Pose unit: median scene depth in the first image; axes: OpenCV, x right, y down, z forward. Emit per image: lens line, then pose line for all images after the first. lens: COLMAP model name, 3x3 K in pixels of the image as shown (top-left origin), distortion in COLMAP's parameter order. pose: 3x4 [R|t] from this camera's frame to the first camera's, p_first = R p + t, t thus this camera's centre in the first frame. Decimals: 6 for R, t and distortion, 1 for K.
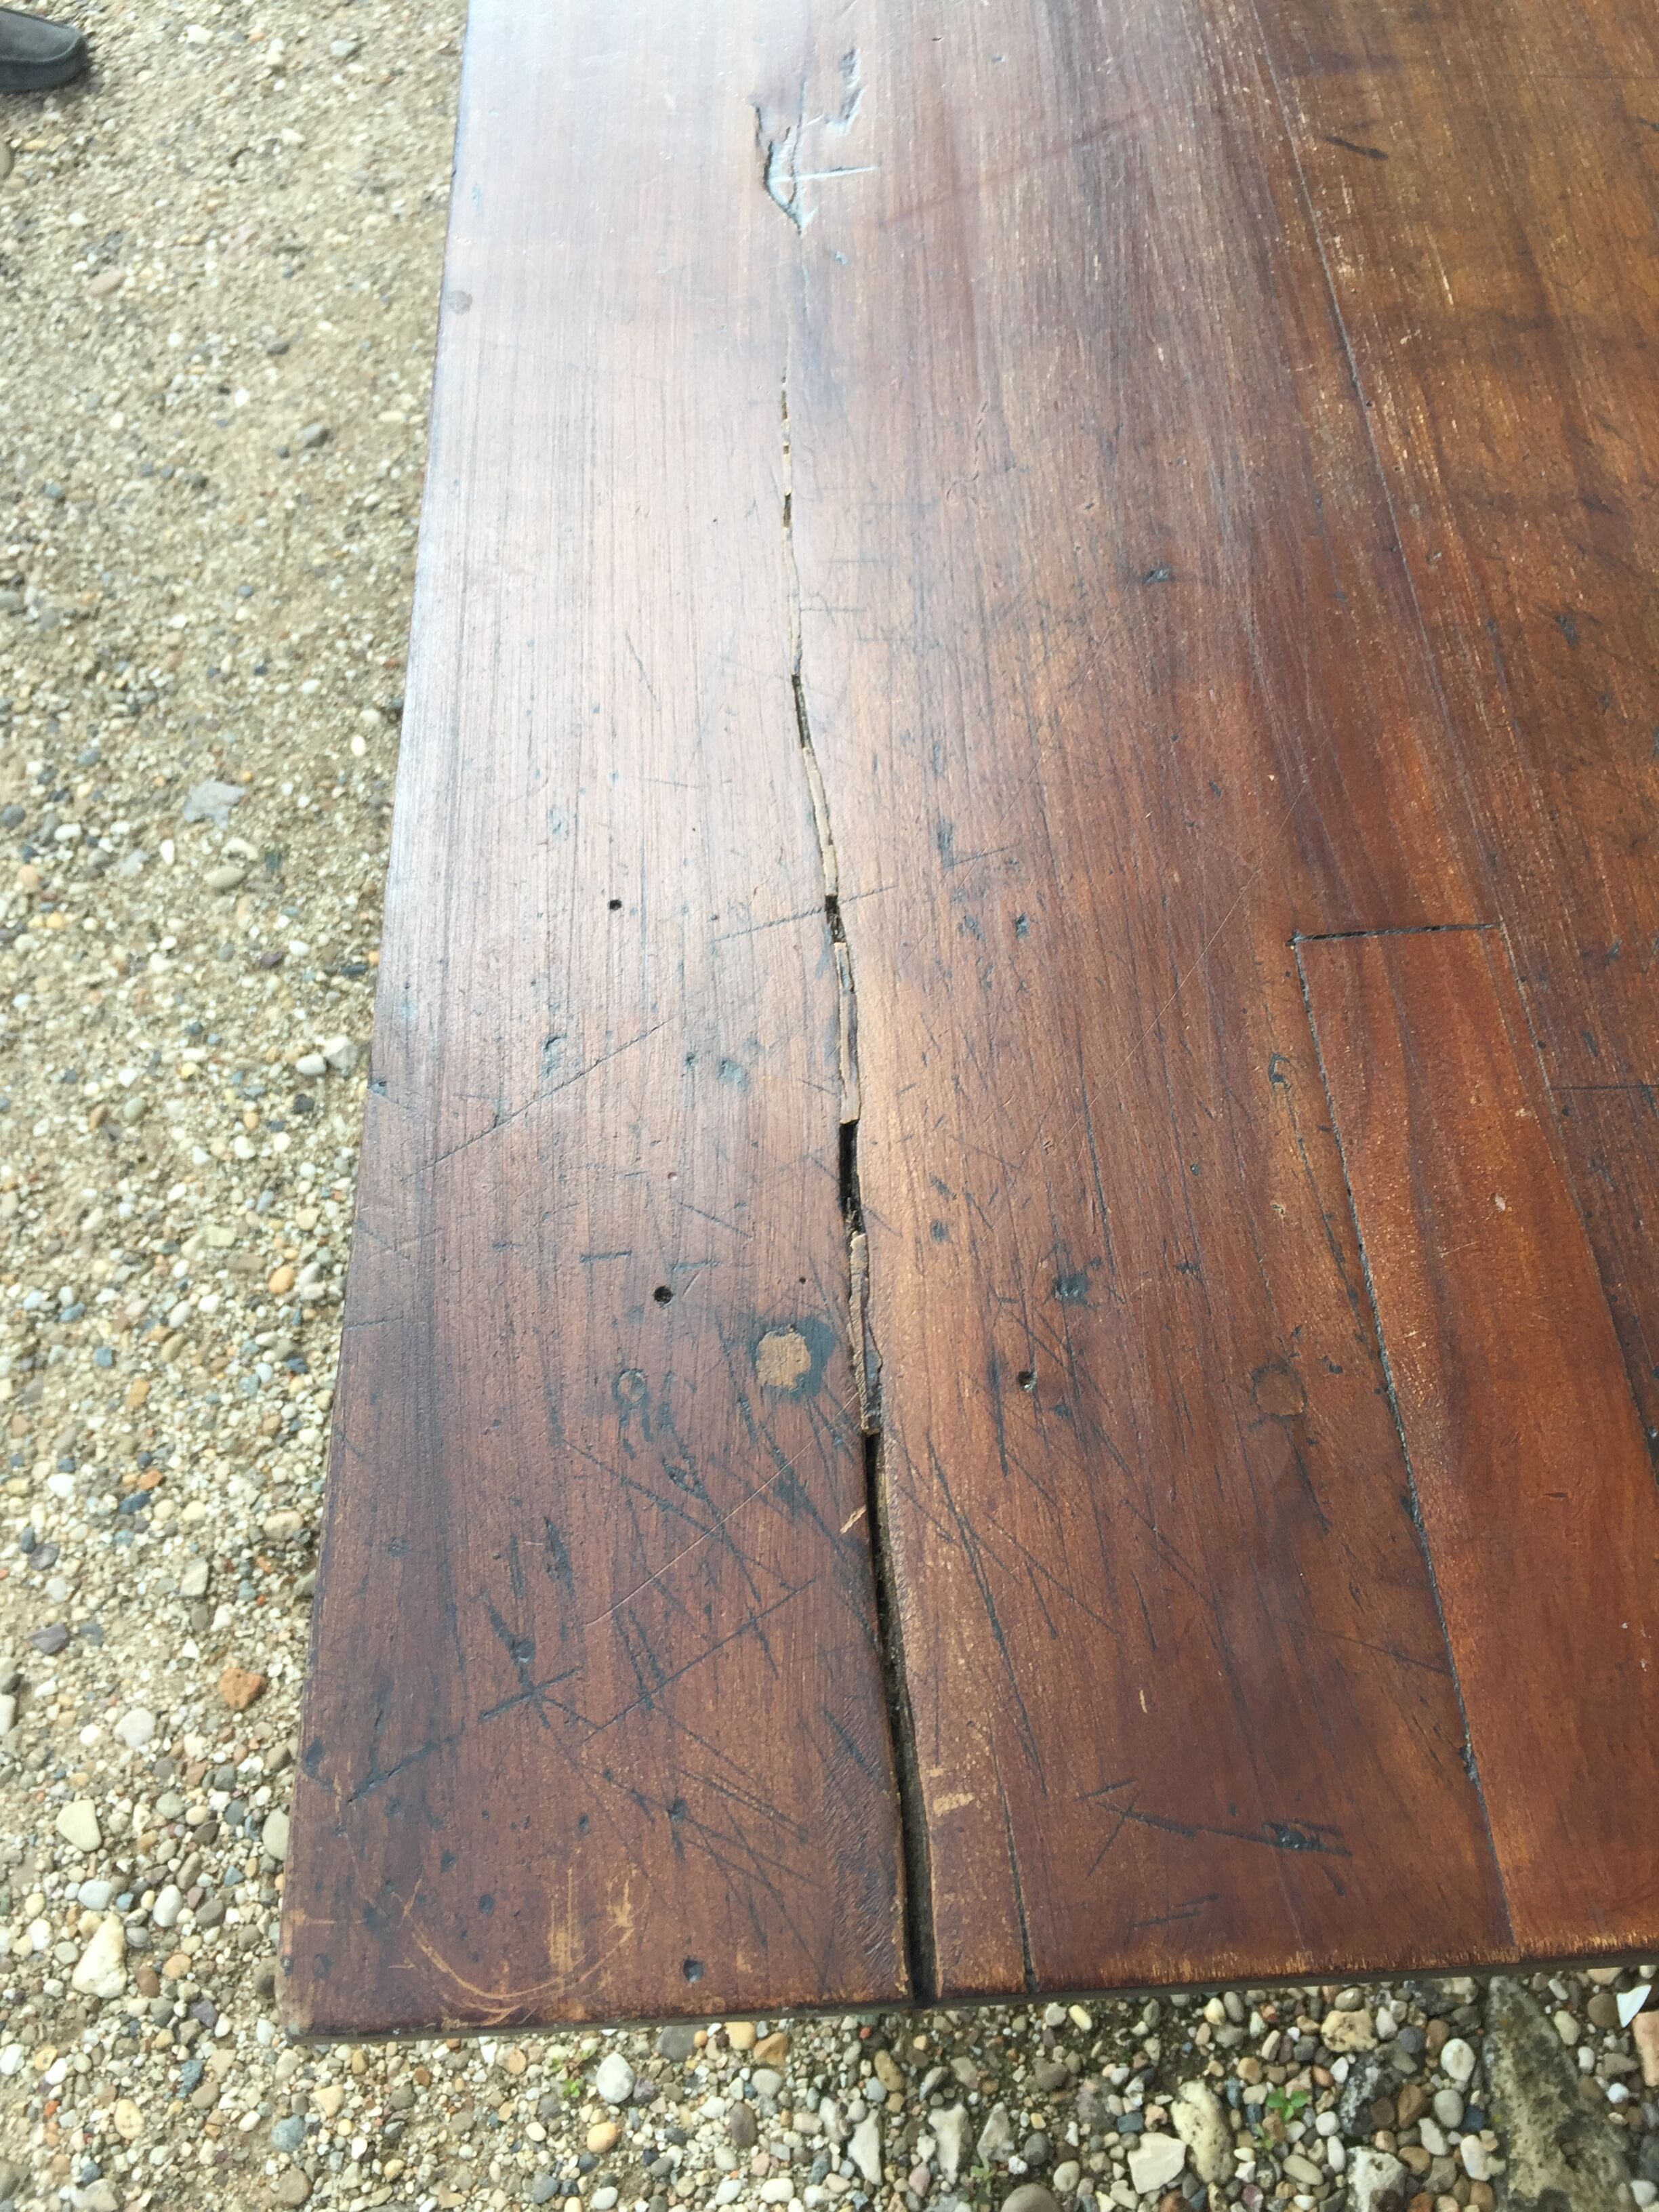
lens RADIAL K [[1871.1, 0, 817.2], [0, 1871.1, 1102.9], [0, 0, 1]] dist [0.073752, -0.111994]
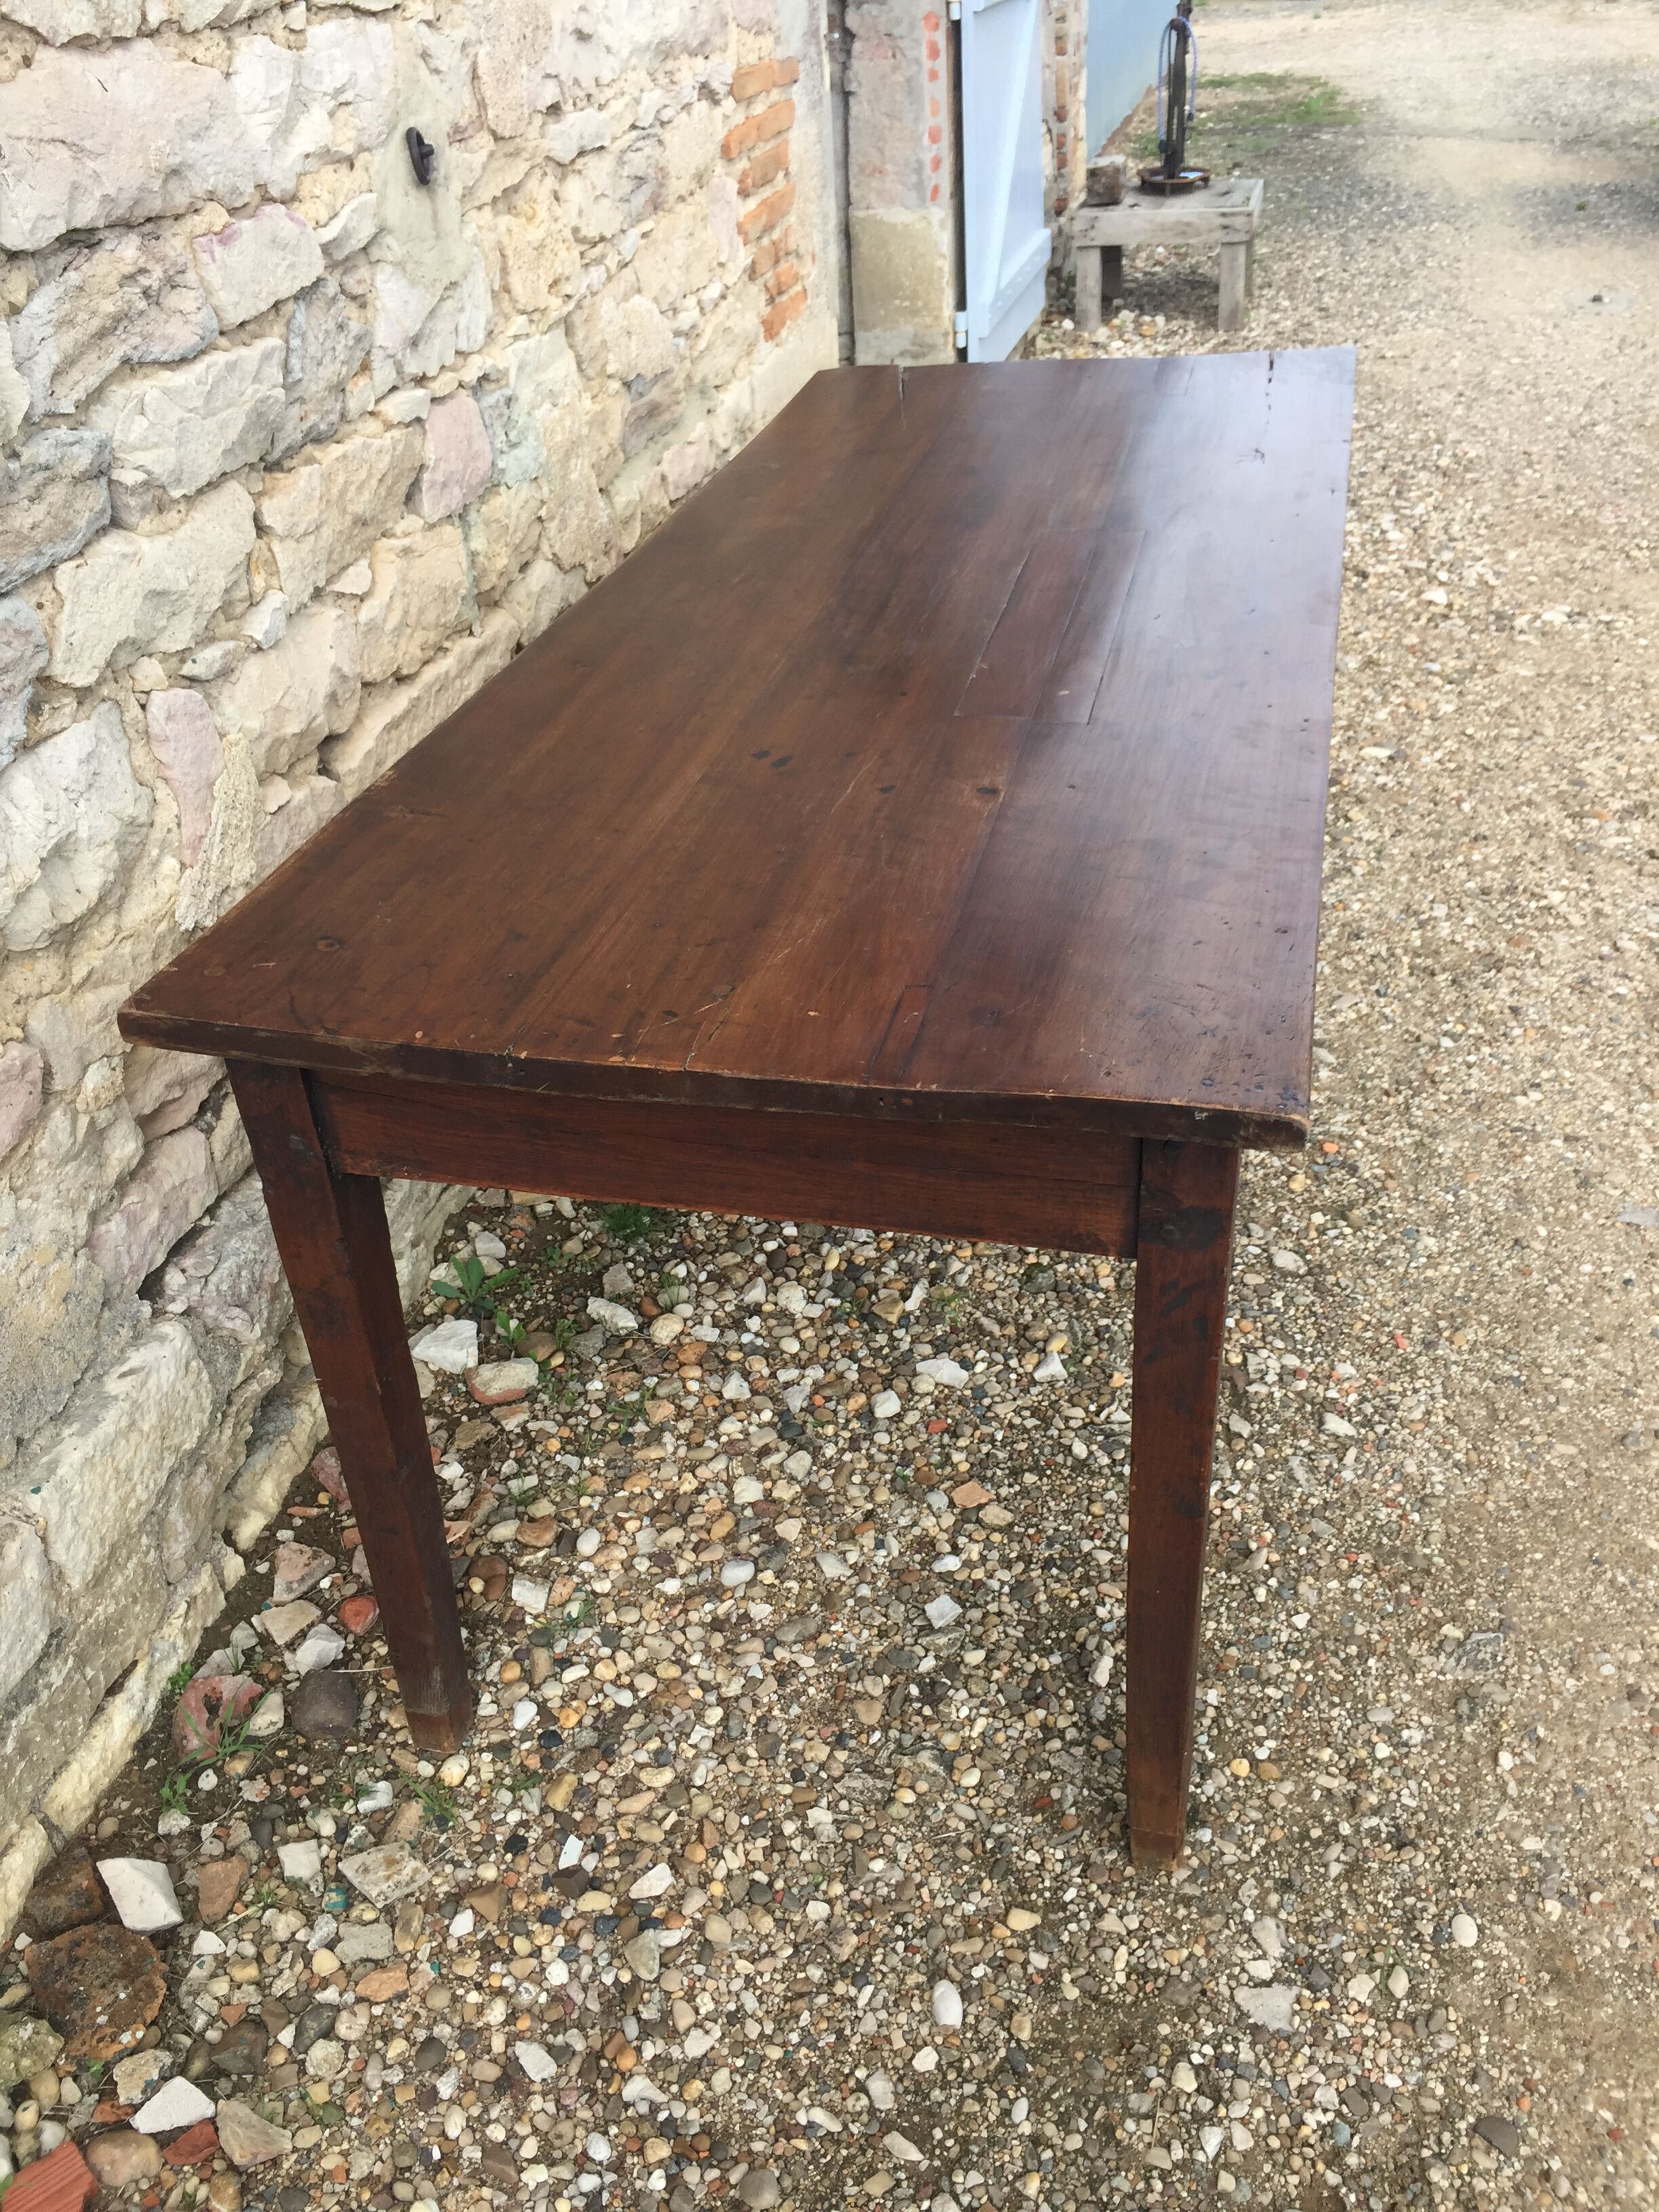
lens RADIAL K [[1871.1, 0, 817.2], [0, 1871.1, 1102.9], [0, 0, 1]] dist [0.073752, -0.111994]
pose [[-0.955687, -0.051195, 0.289898, -0.178193], [0.292973, -0.069115, 0.953619, -2.608827], [-0.028784, 0.996294, 0.081051, 1.157989]]
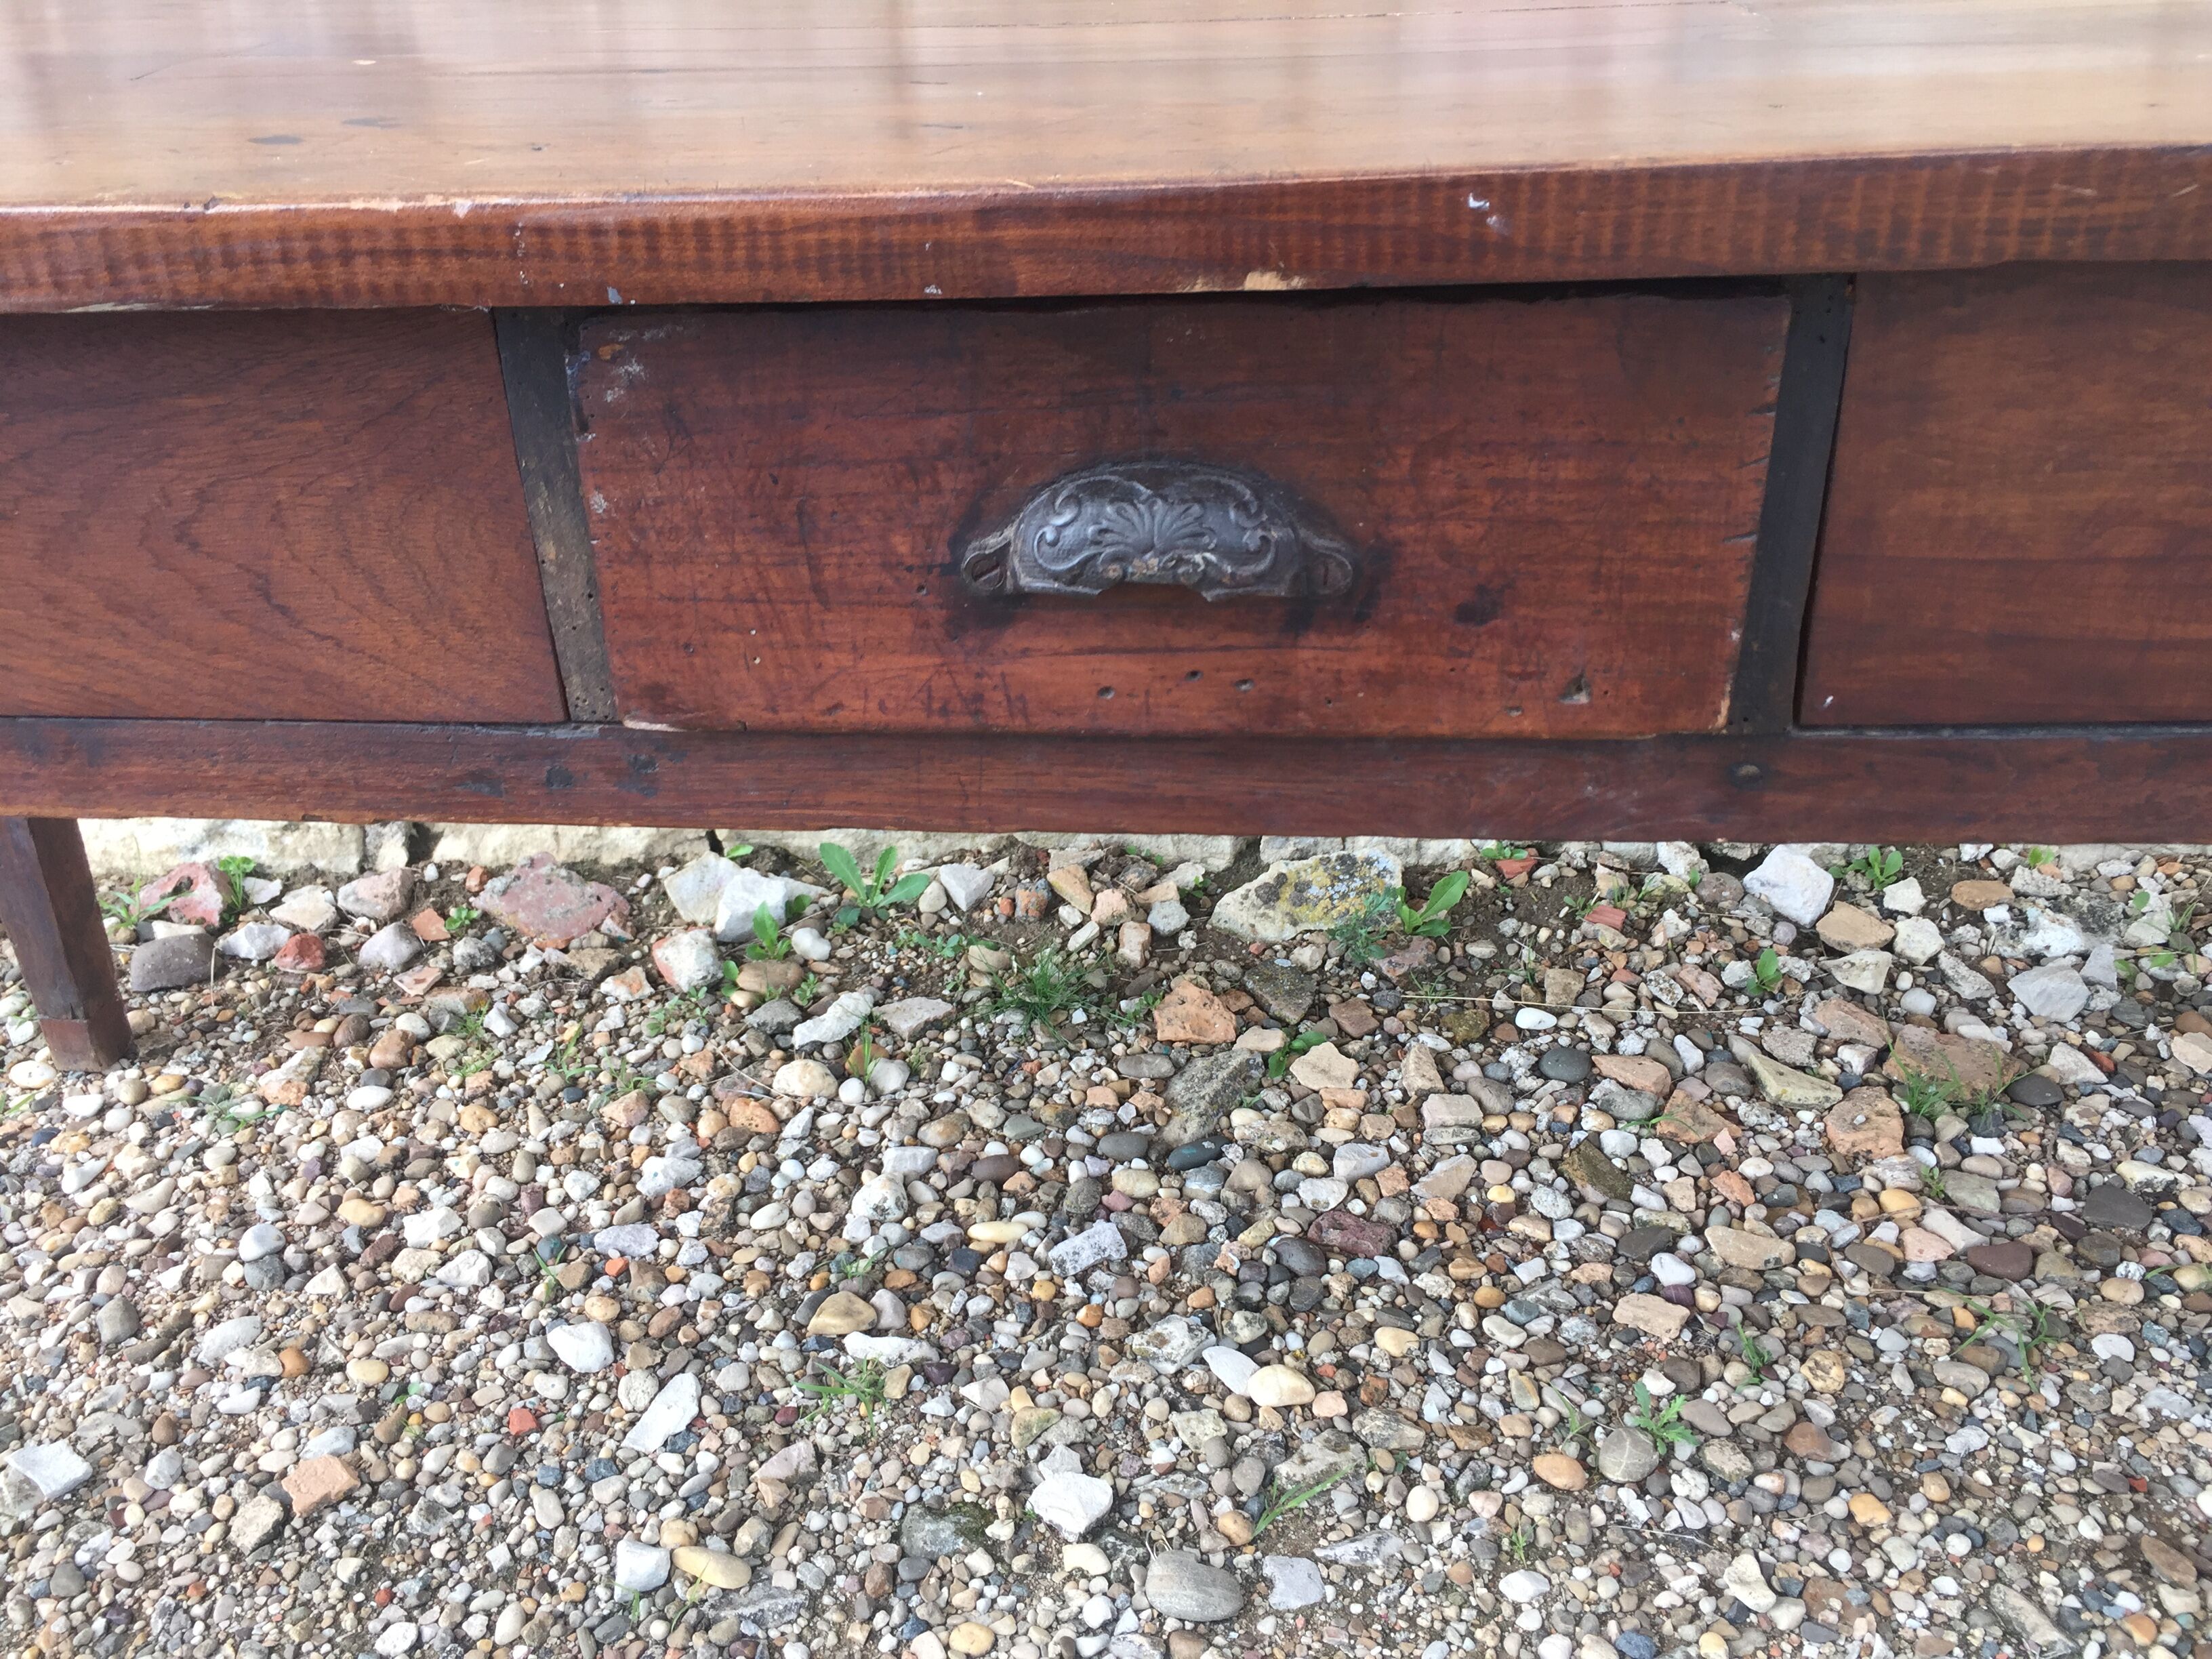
lens RADIAL K [[1871.1, 0, 1106.0], [0, 1871.1, 829.5], [0, 0, 1]] dist [0.073752, -0.111994]
pose [[0.105708, -0.427854, 0.897645, -0.562244], [0.884969, 0.452153, 0.111299, -0.675472], [-0.453493, 0.782622, 0.426434, 0.744898]]
